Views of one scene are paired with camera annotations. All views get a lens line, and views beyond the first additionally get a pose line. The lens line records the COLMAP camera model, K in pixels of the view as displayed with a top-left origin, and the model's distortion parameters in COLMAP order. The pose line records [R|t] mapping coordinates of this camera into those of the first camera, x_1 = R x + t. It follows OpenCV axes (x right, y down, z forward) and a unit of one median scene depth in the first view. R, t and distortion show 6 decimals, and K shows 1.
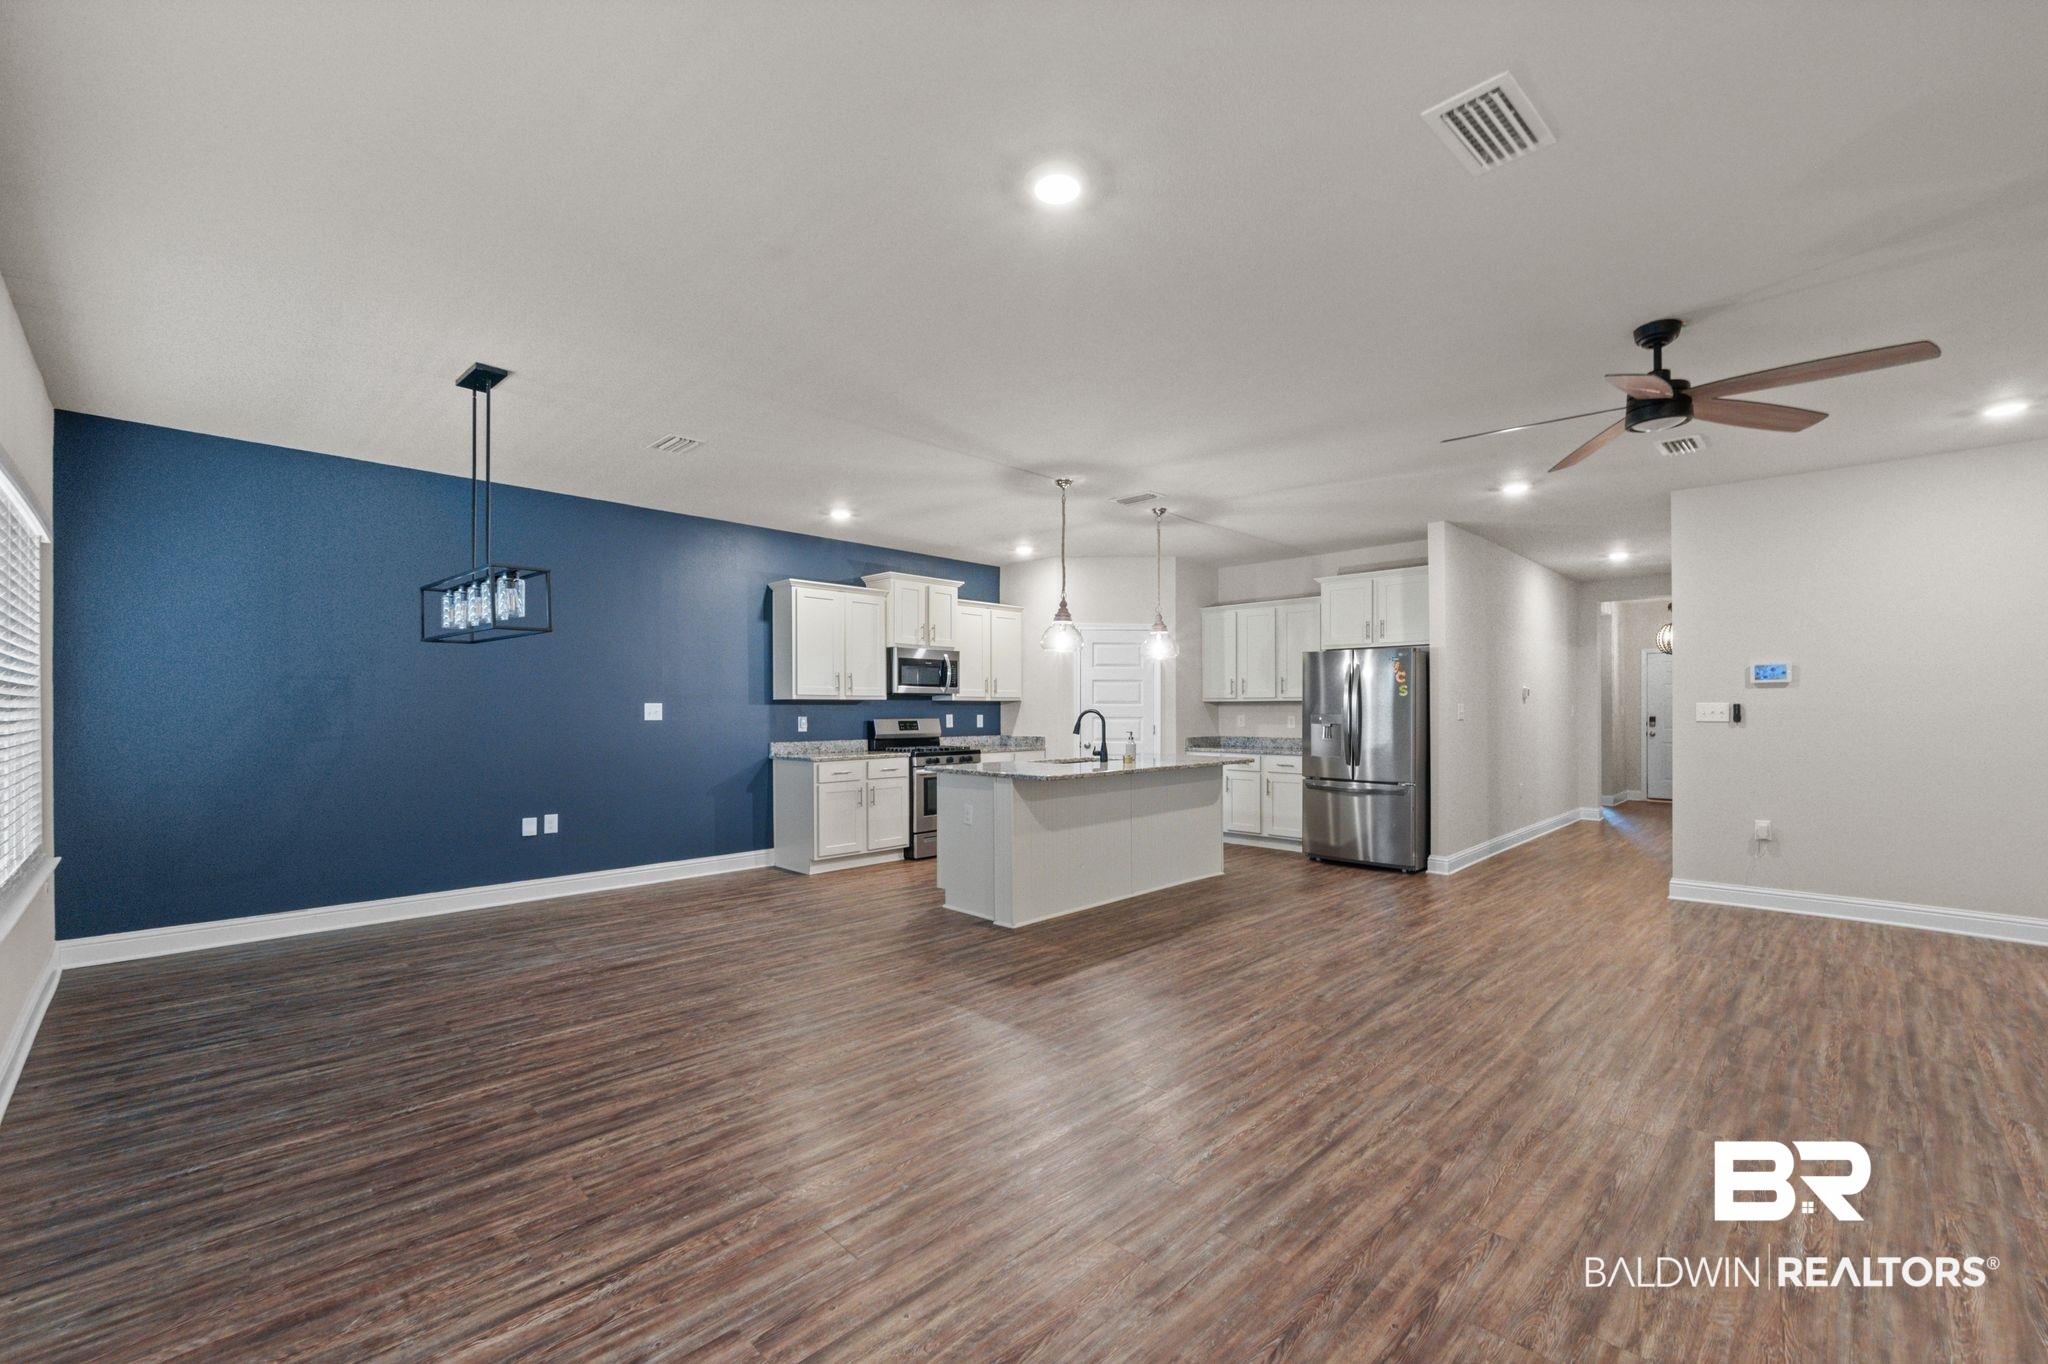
lens RADIAL K [[830.0, 0, 1030.4], [0, 830.0, 713.7], [0, 0, 1]] dist [-0.000614, -0.000027]
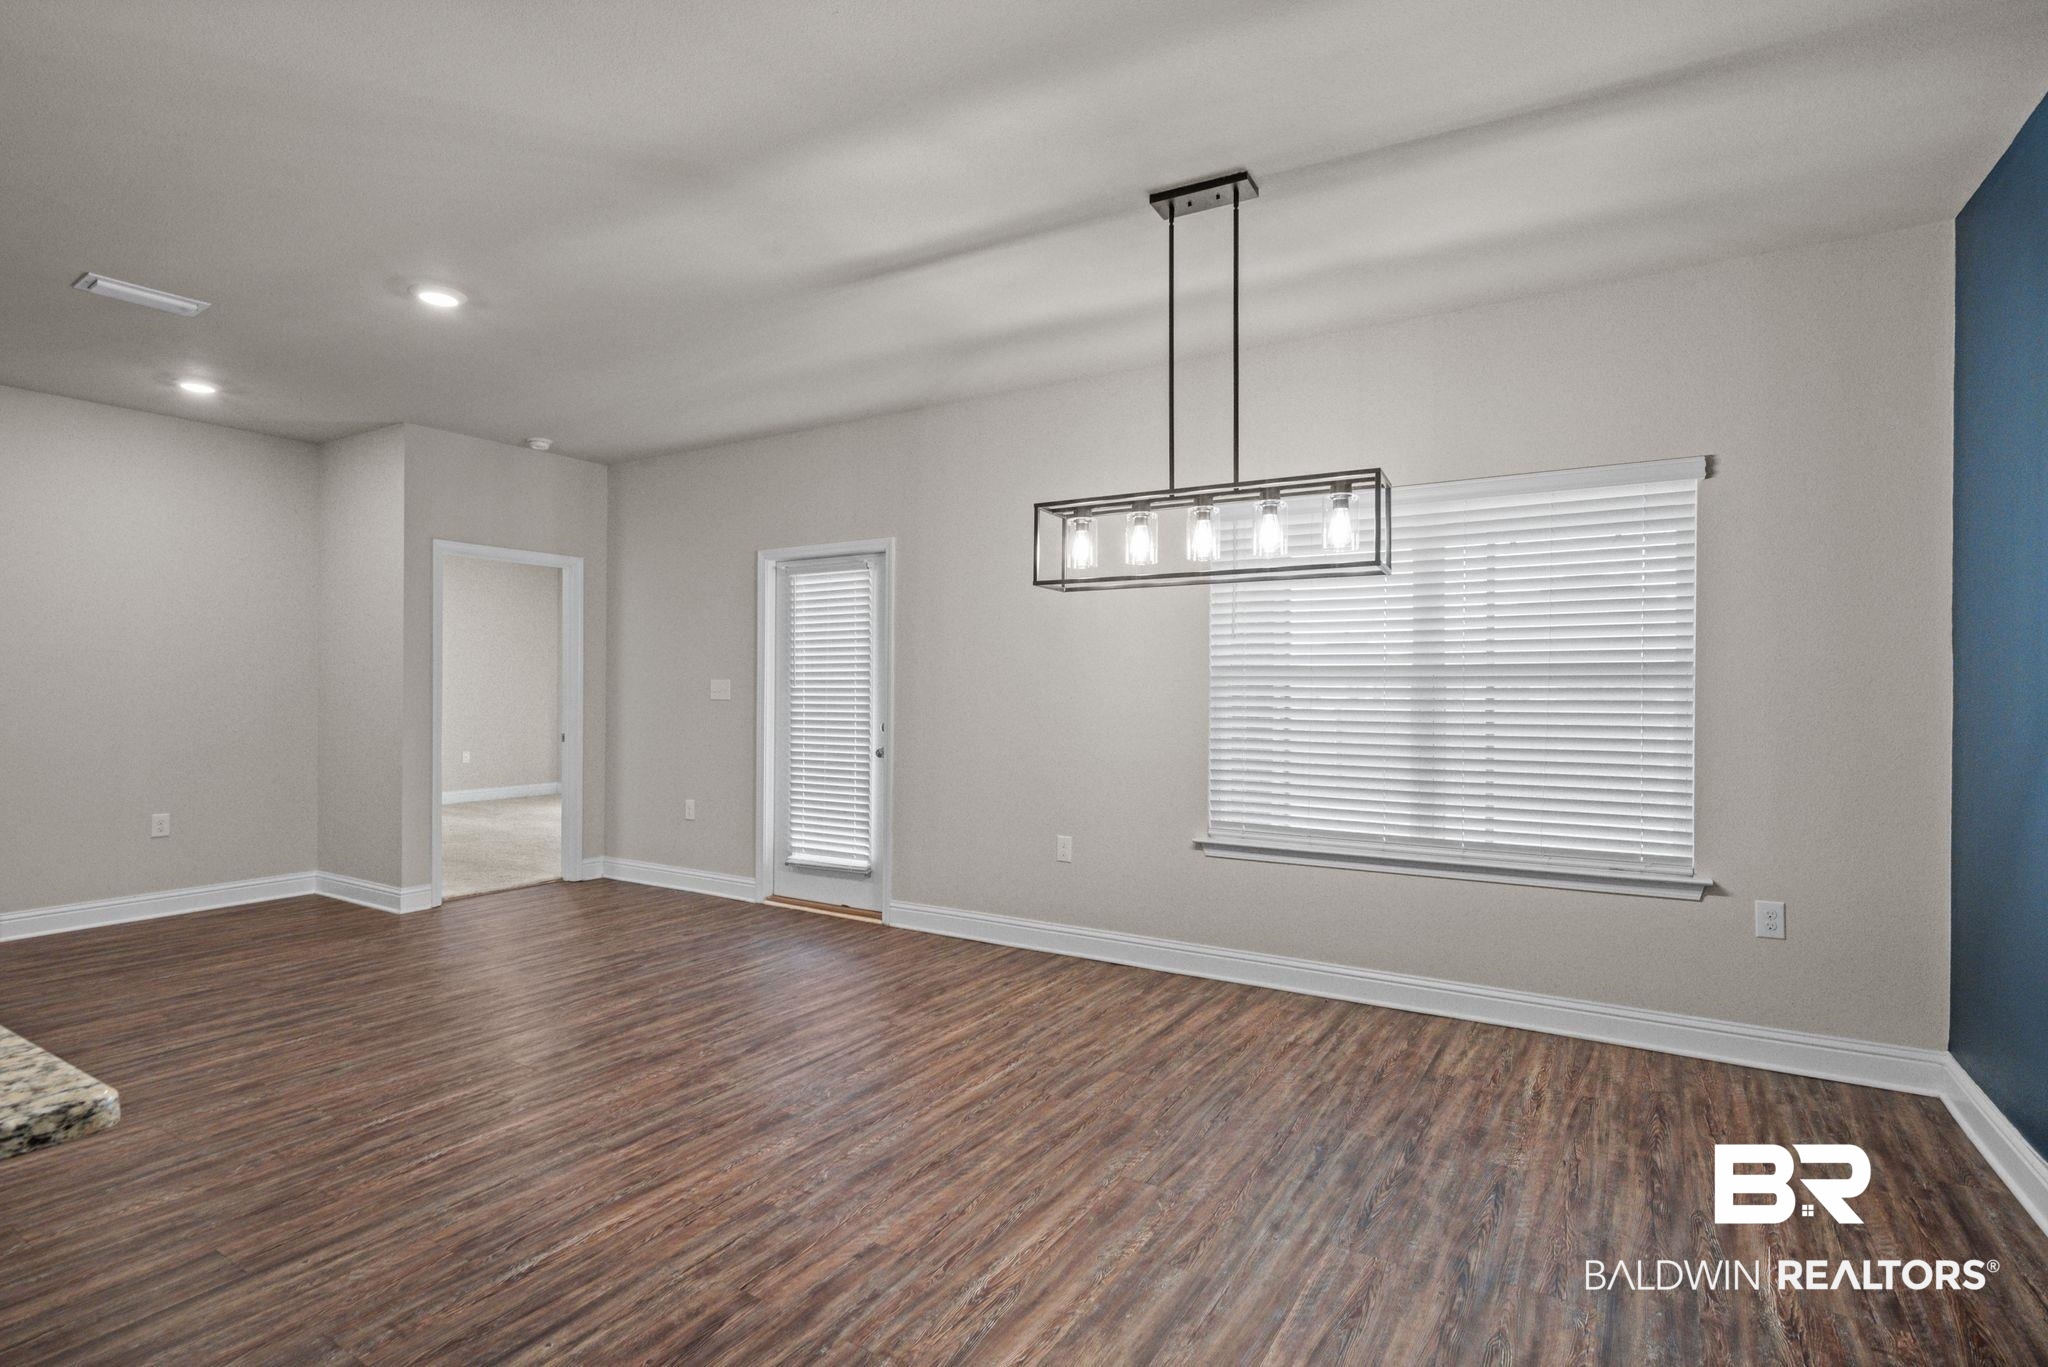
lens RADIAL K [[978.8, 0, 1040.7], [0, 978.8, 687.8], [0, 0, 1]] dist [-0.005832, 0.000077]
pose [[-0.973694, -0.005306, -0.227798, -0.190246], [-0.005768, 0.999982, 0.001365, -0.003463], [0.227787, 0.002643, -0.973707, 0.943740]]
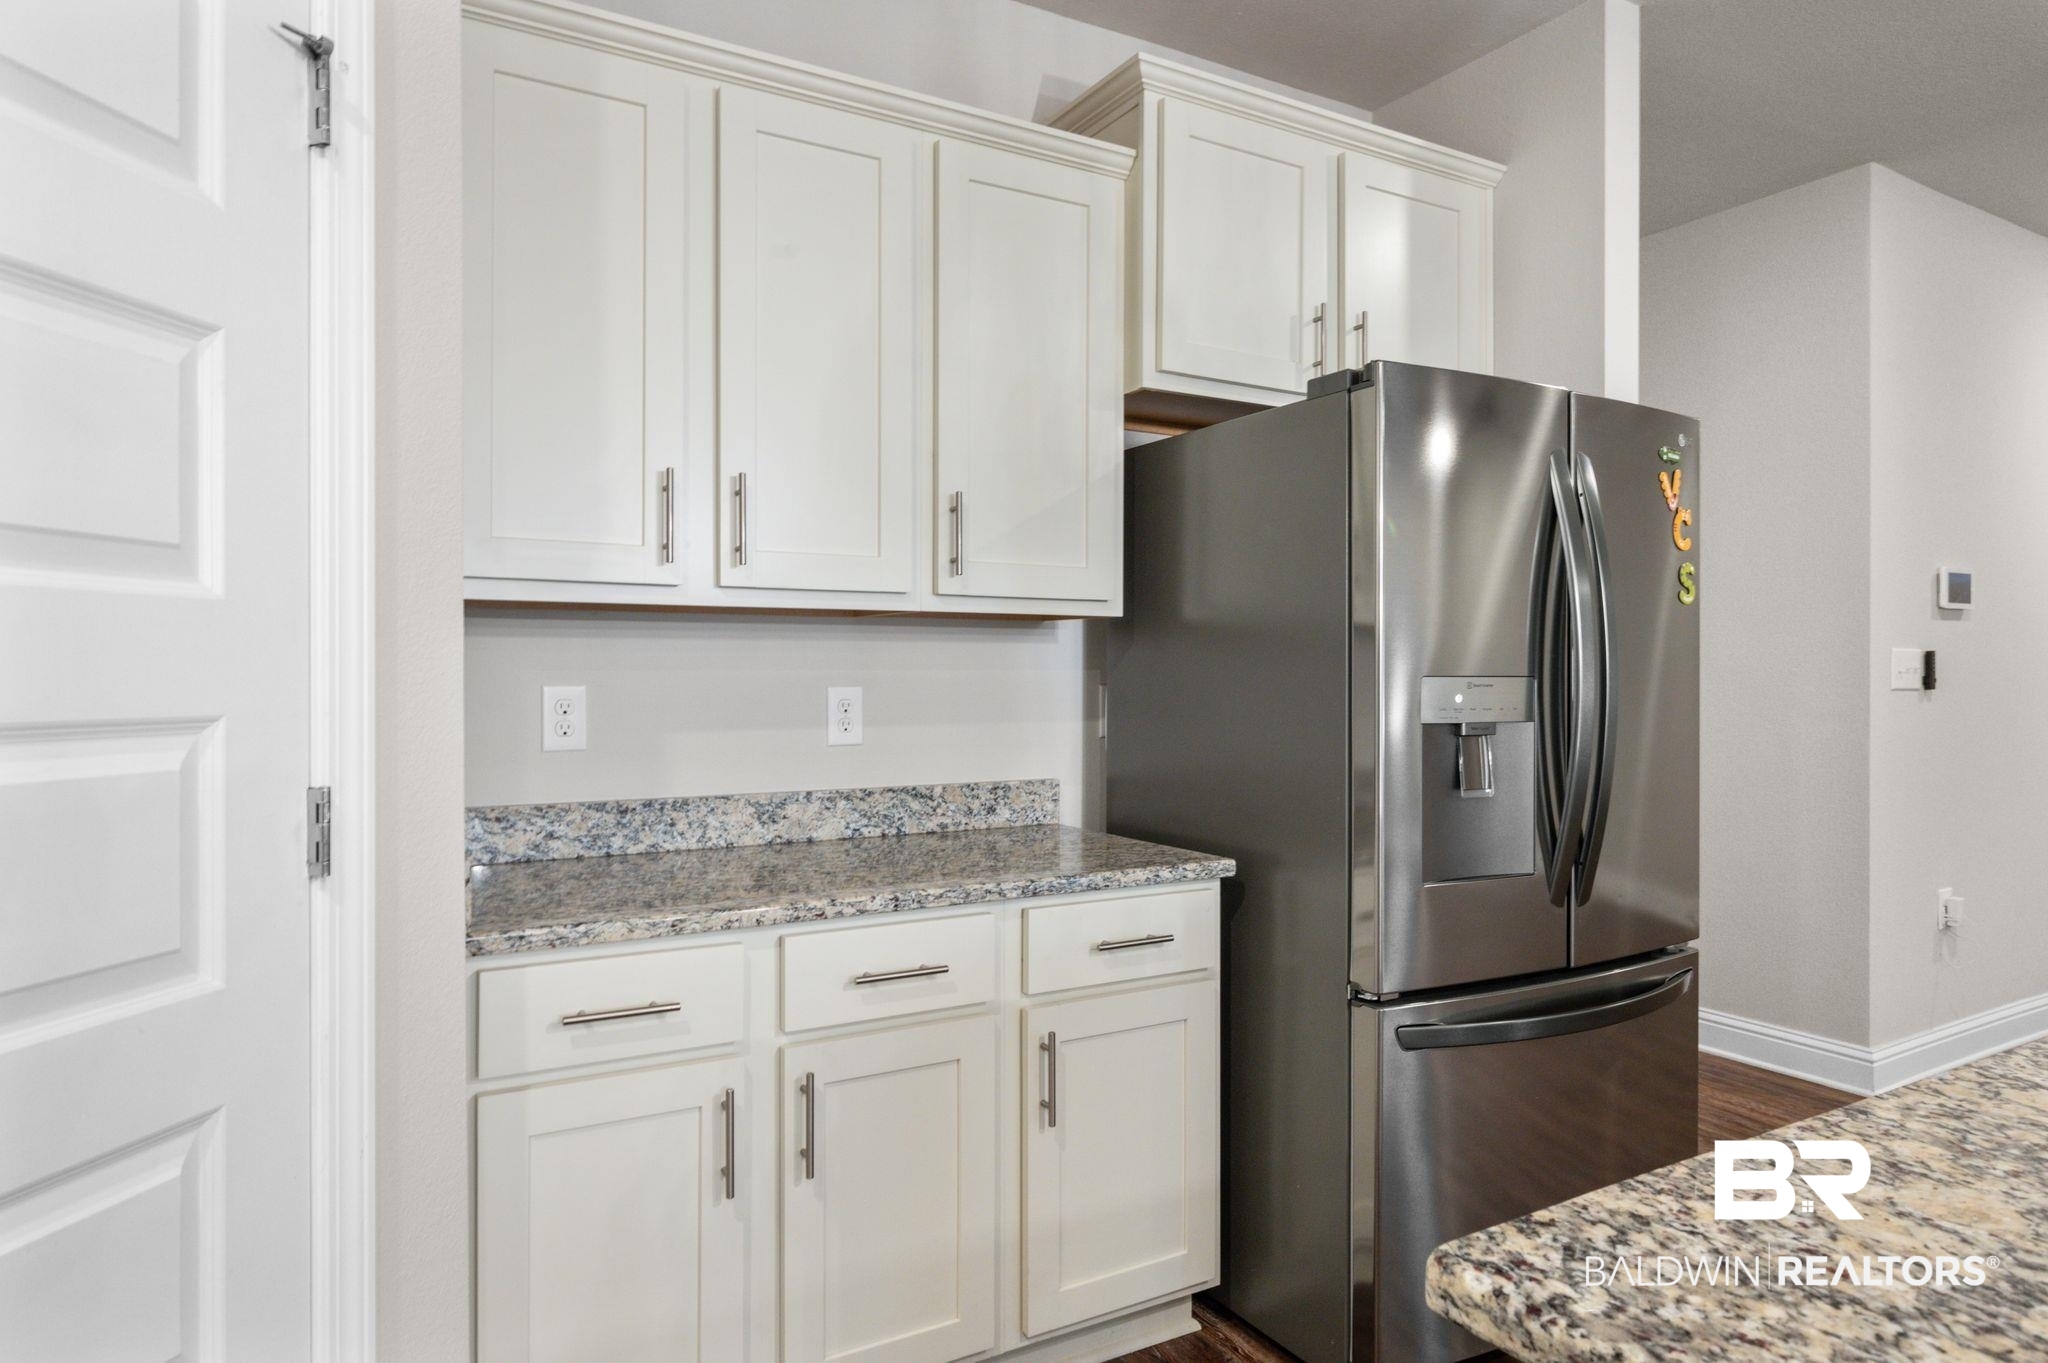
lens RADIAL K [[1227.4, 0, 1024.0], [0, 1227.4, 681.5], [0, 0, 1]] dist [-0.005472, -0.001264]
pose [[0.272138, -0.006906, 0.962234, 0.030099], [0.003702, 0.999974, 0.006130, -0.000381], [-0.962251, 0.001894, 0.272156, 1.047311]]
